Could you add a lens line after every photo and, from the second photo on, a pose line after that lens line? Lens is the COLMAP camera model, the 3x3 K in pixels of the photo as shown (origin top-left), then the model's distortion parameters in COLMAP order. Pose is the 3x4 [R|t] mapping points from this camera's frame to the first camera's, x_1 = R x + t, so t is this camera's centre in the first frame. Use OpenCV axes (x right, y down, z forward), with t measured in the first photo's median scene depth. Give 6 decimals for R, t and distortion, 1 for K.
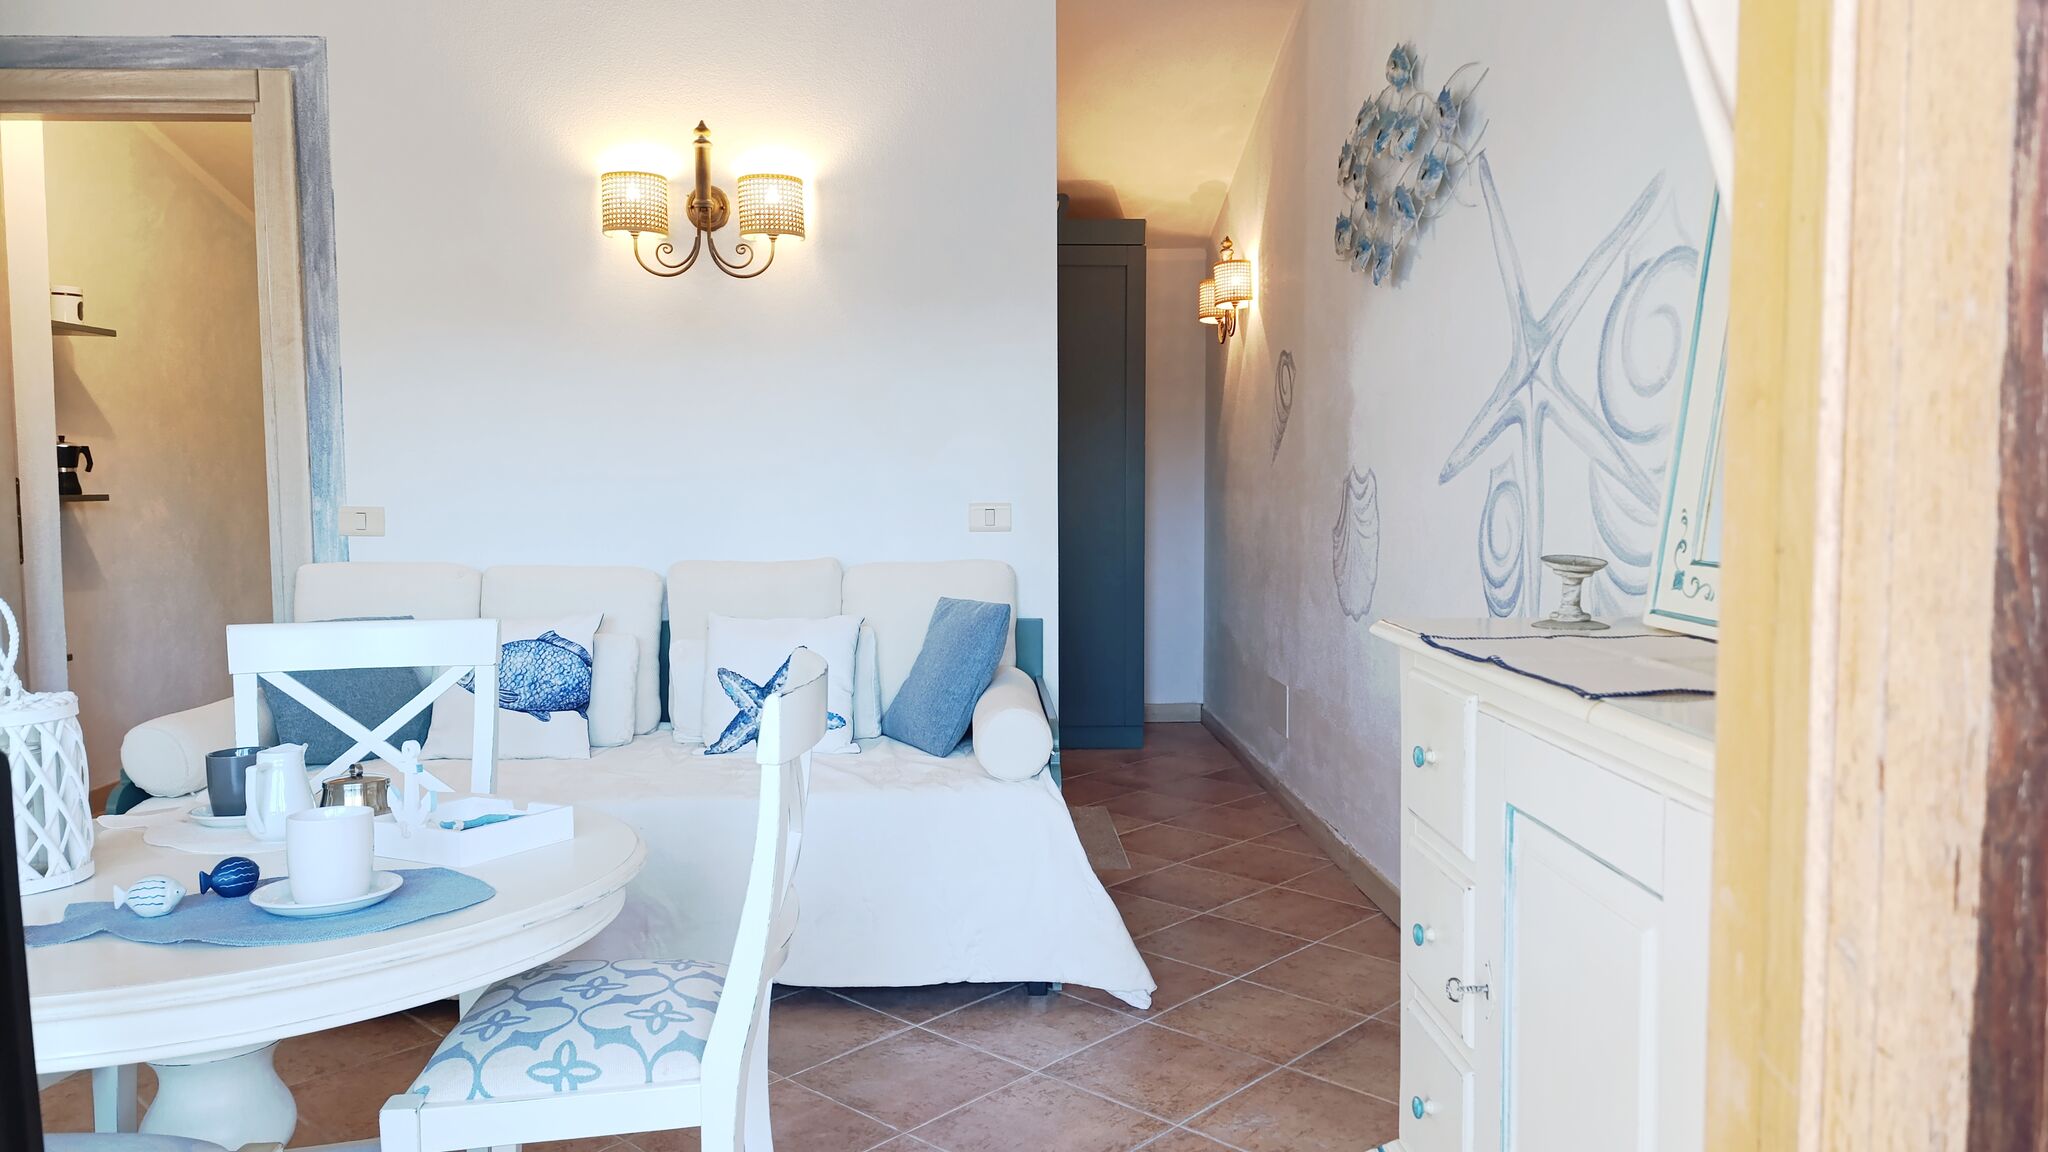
lens RADIAL K [[1409.2, 0, 1052.3], [0, 1409.2, 571.0], [0, 0, 1]] dist [0.027313, -0.033488]
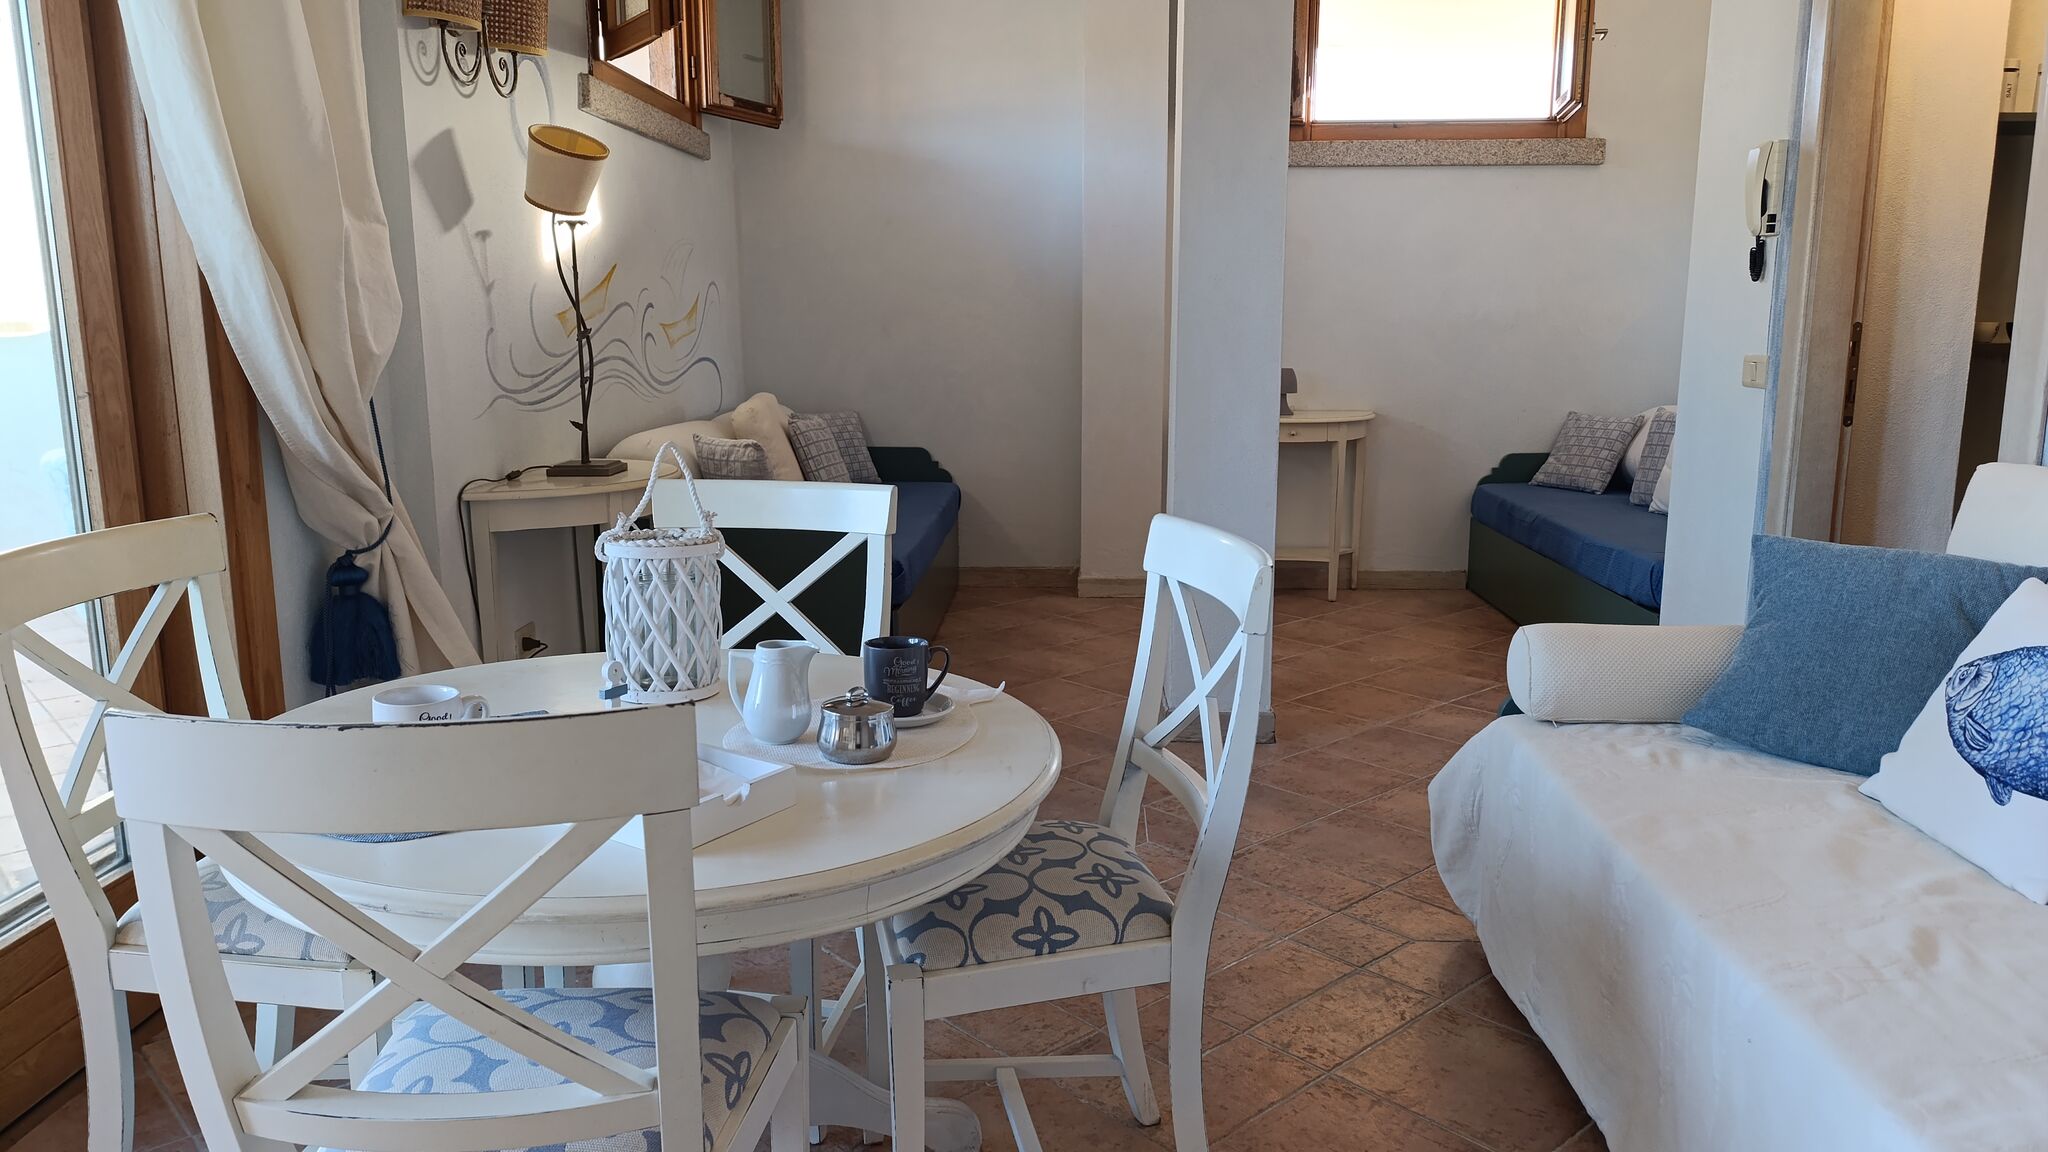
lens RADIAL K [[1397.4, 0, 1030.0], [0, 1397.4, 563.9], [0, 0, 1]] dist [0.045947, -0.044294]
pose [[-0.093948, 0.179034, -0.979347, 0.160595], [-0.062131, 0.980726, 0.185246, -0.051736], [0.993636, 0.078252, -0.081014, 0.612242]]
